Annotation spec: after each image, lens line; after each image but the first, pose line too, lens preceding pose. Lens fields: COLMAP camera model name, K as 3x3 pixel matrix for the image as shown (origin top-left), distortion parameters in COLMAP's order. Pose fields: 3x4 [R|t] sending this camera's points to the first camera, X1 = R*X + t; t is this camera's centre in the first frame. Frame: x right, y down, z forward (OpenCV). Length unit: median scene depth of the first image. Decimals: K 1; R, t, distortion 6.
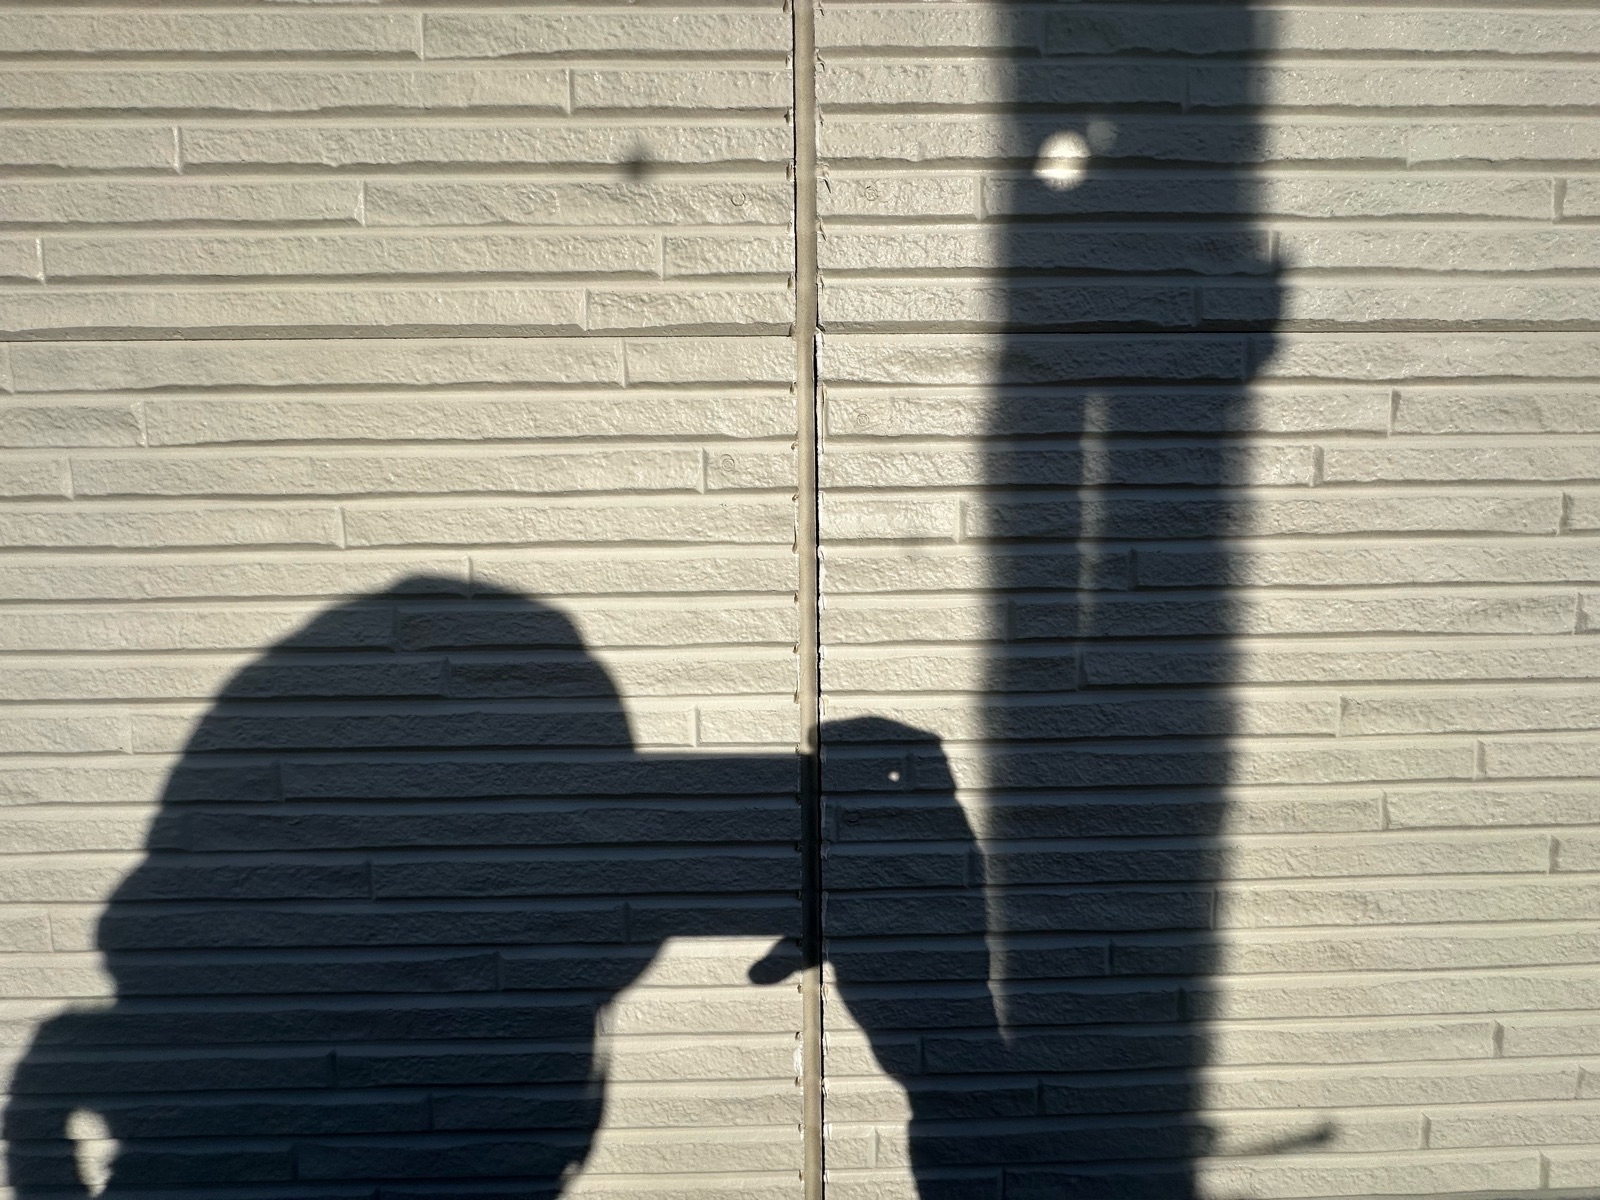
lens RADIAL K [[631.8, 0, 790.1], [0, 631.8, 601.8], [0, 0, 1]] dist [-0.003037, 0.000434]
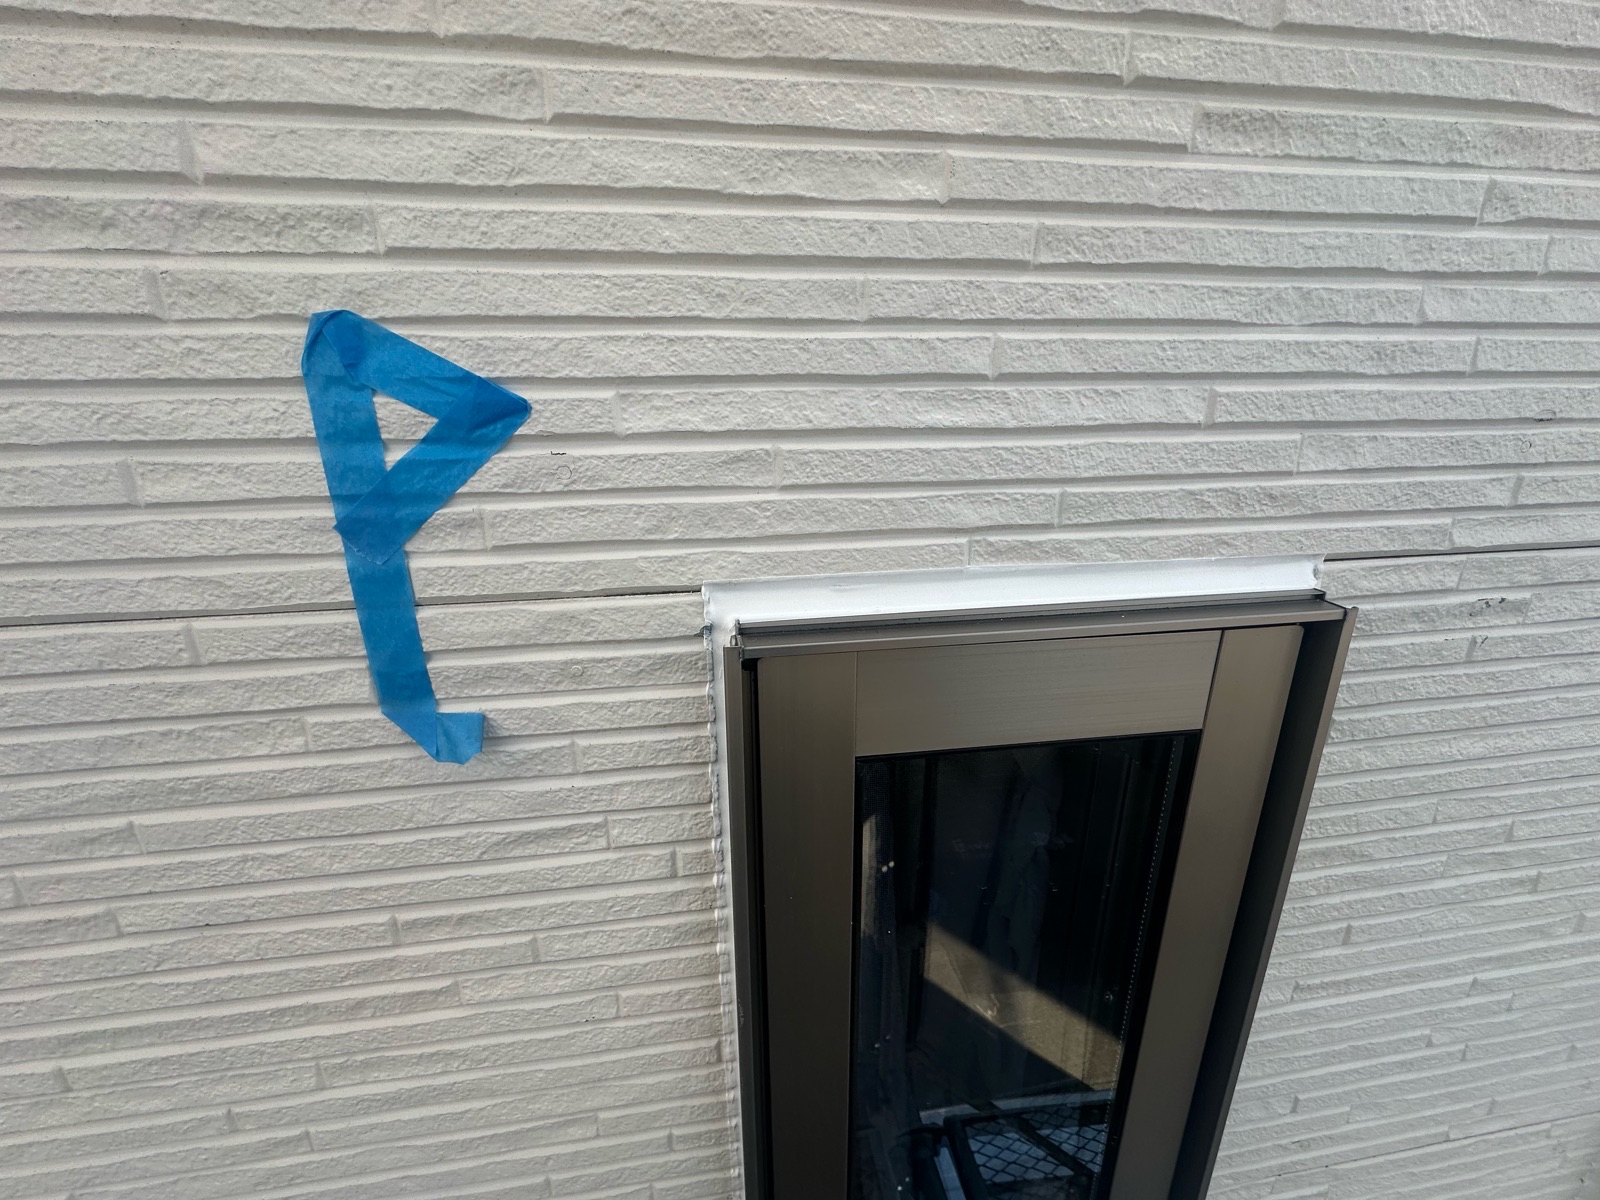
lens RADIAL K [[631.8, 0, 804.0], [0, 631.8, 598.1], [0, 0, 1]] dist [-0.003037, 0.000434]
pose [[0.992146, -0.031413, 0.121073, 0.844787], [0.003643, 0.974796, 0.223068, 1.105241], [-0.125029, -0.220875, 0.967255, 0.074145]]
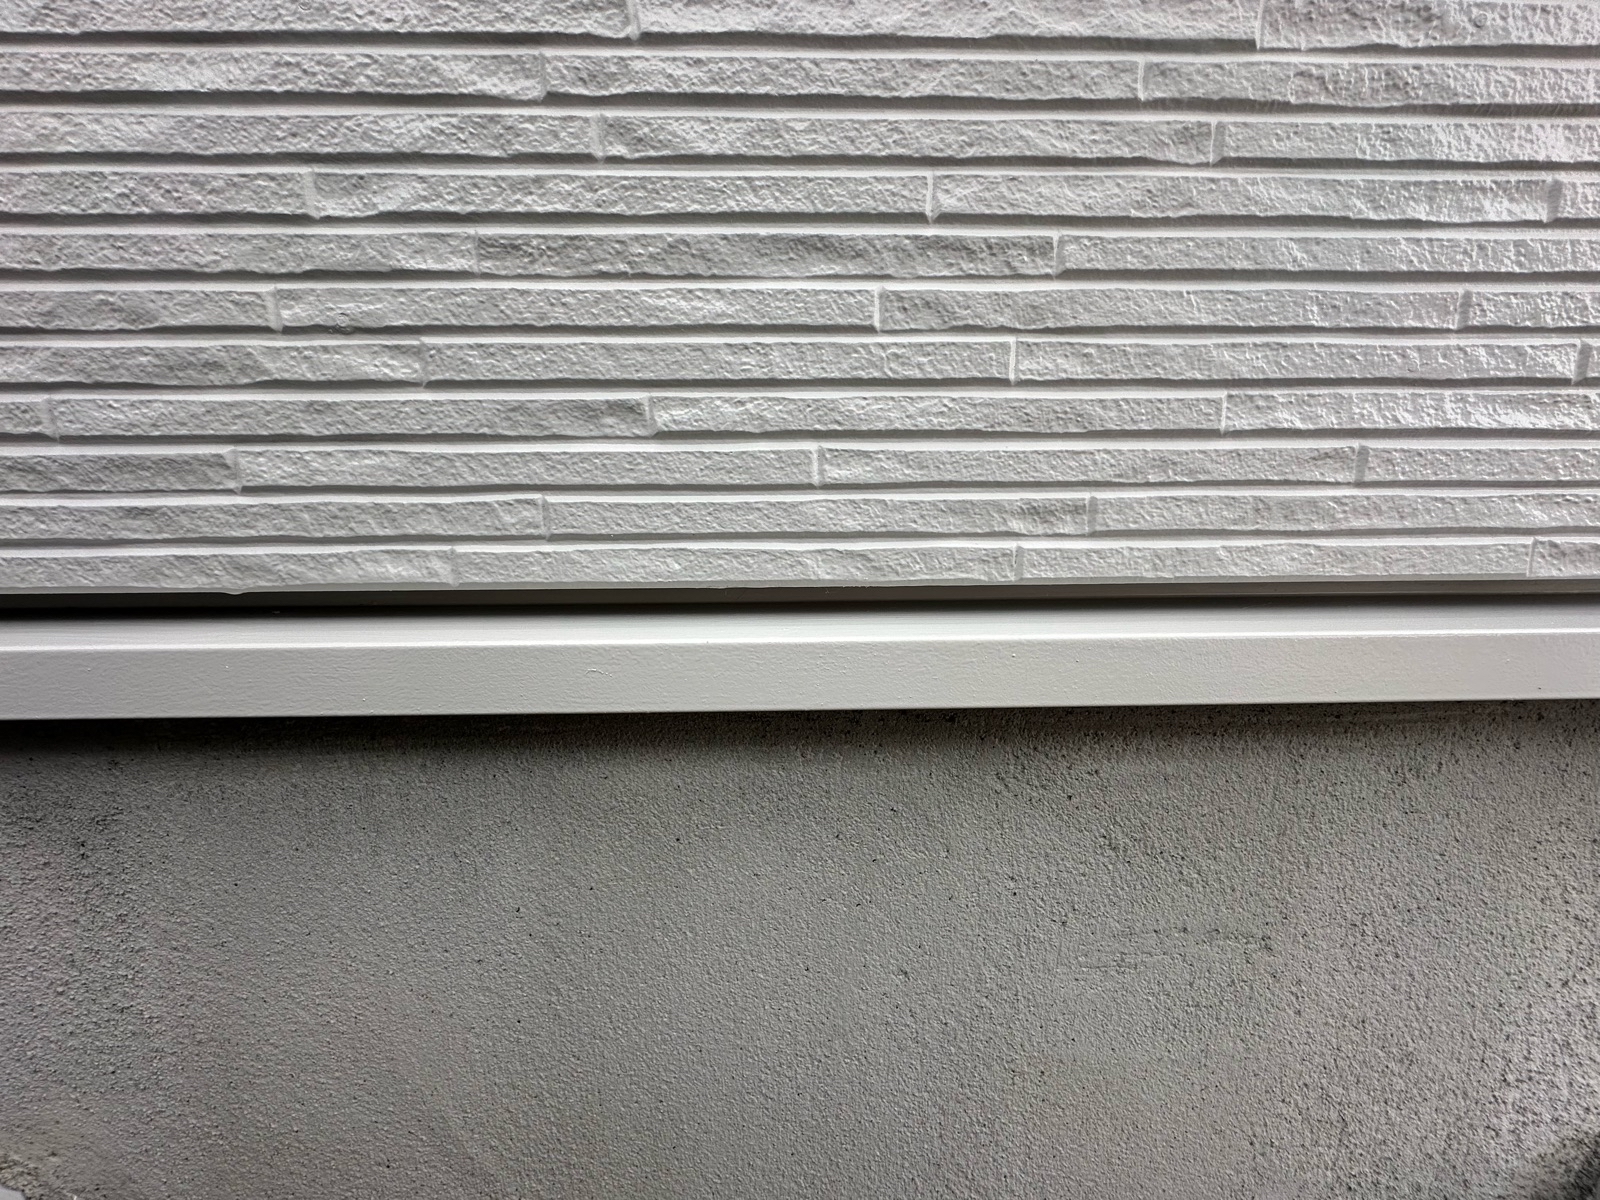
lens RADIAL K [[631.8, 0, 809.3], [0, 631.8, 606.1], [0, 0, 1]] dist [-0.003037, 0.000434]
pose [[0.999905, 0.008902, 0.010507, 0.023328], [-0.009915, 0.994876, 0.100616, 1.260568], [-0.009558, -0.100710, 0.994870, 0.027504]]
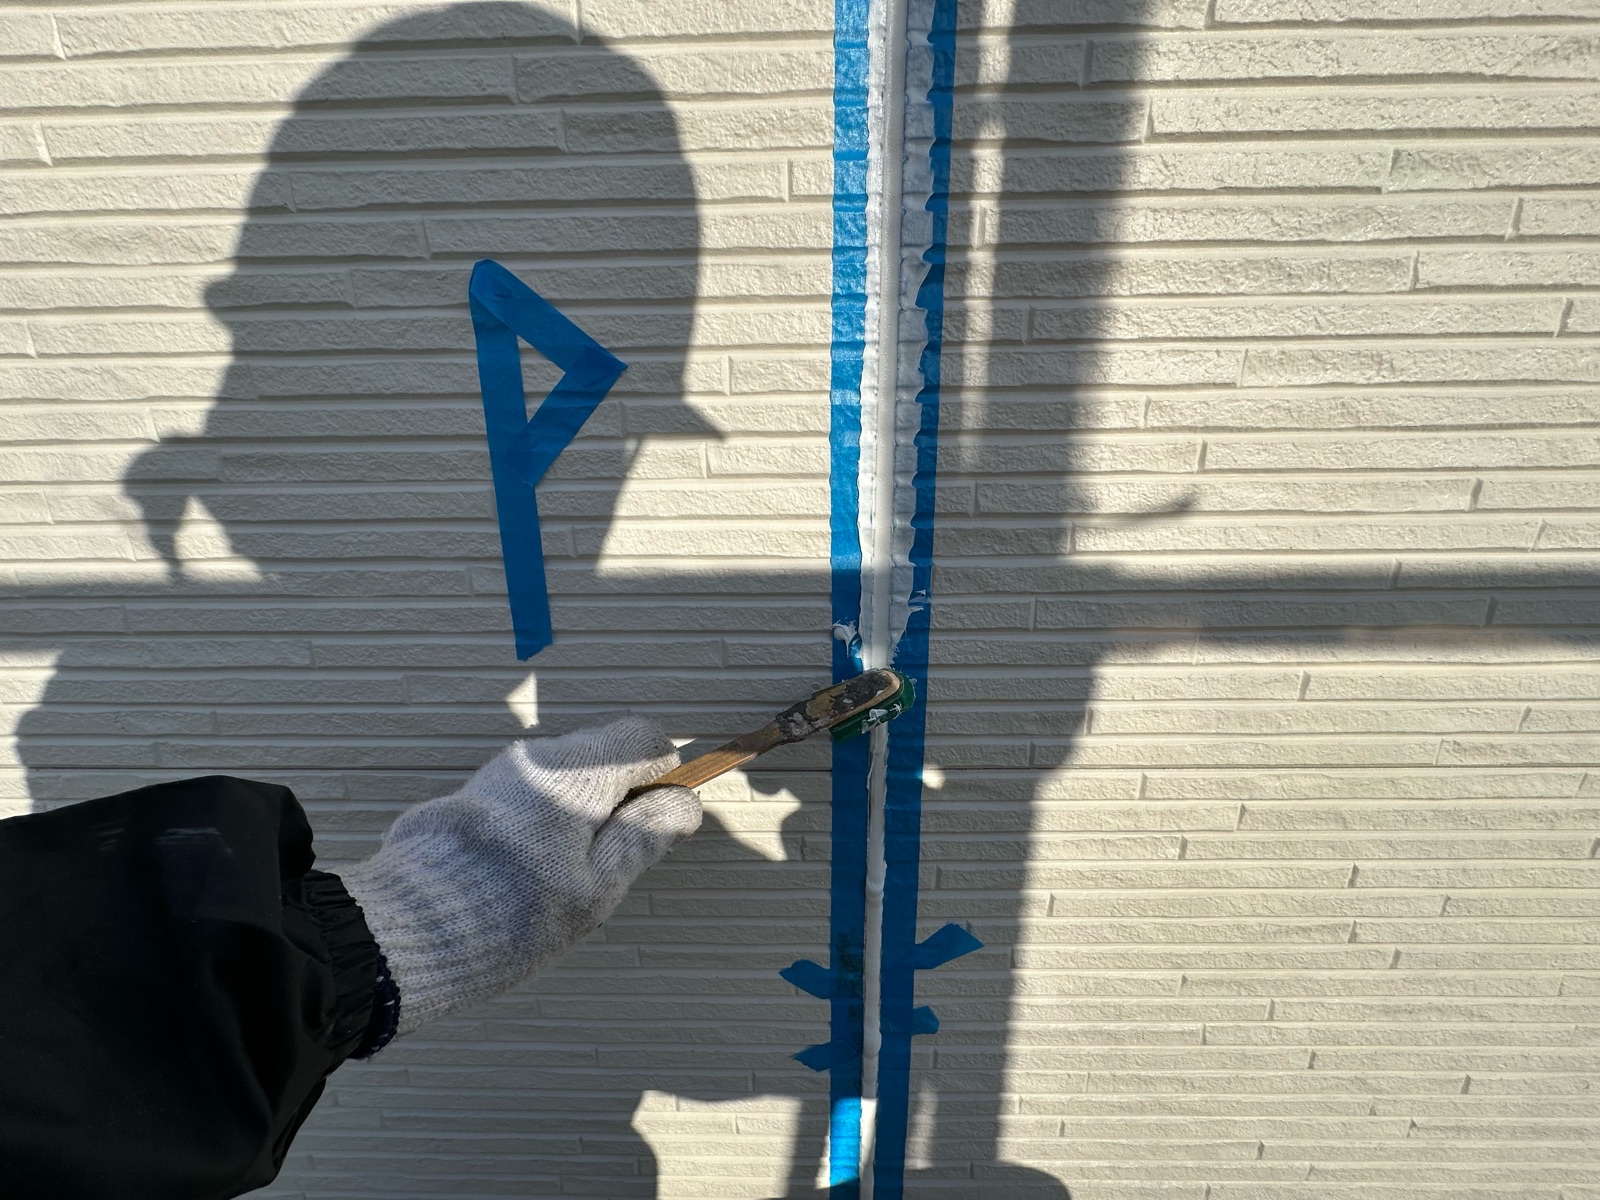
lens RADIAL K [[631.8, 0, 805.3], [0, 631.8, 601.2], [0, 0, 1]] dist [-0.003037, 0.000434]
pose [[0.999400, 0.012706, -0.032234, -0.073926], [-0.005776, 0.978411, 0.206587, 0.683859], [0.034163, -0.206276, 0.977897, -0.228625]]
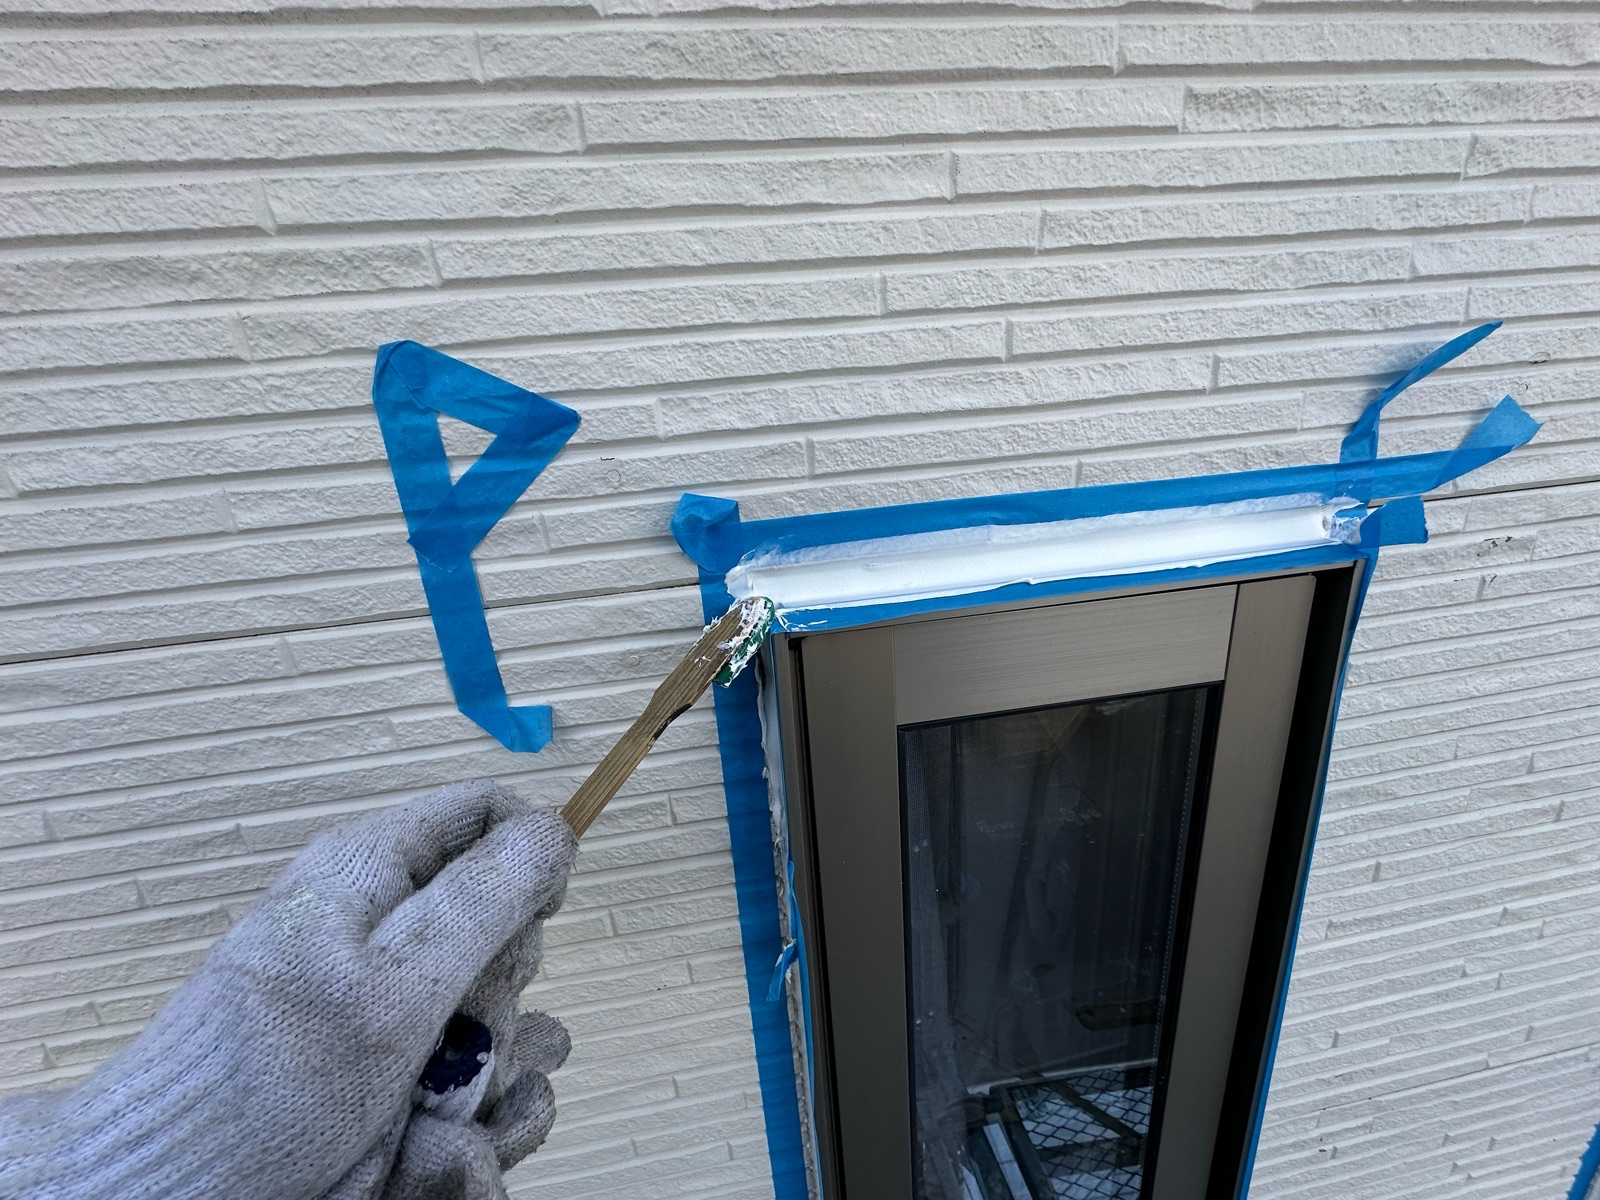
lens RADIAL K [[631.8, 0, 804.0], [0, 631.8, 599.3], [0, 0, 1]] dist [-0.003037, 0.000434]
pose [[0.989763, -0.097516, 0.104216, 0.788770], [0.071002, 0.969842, 0.233163, 1.108424], [-0.123810, -0.223377, 0.966837, 0.007998]]
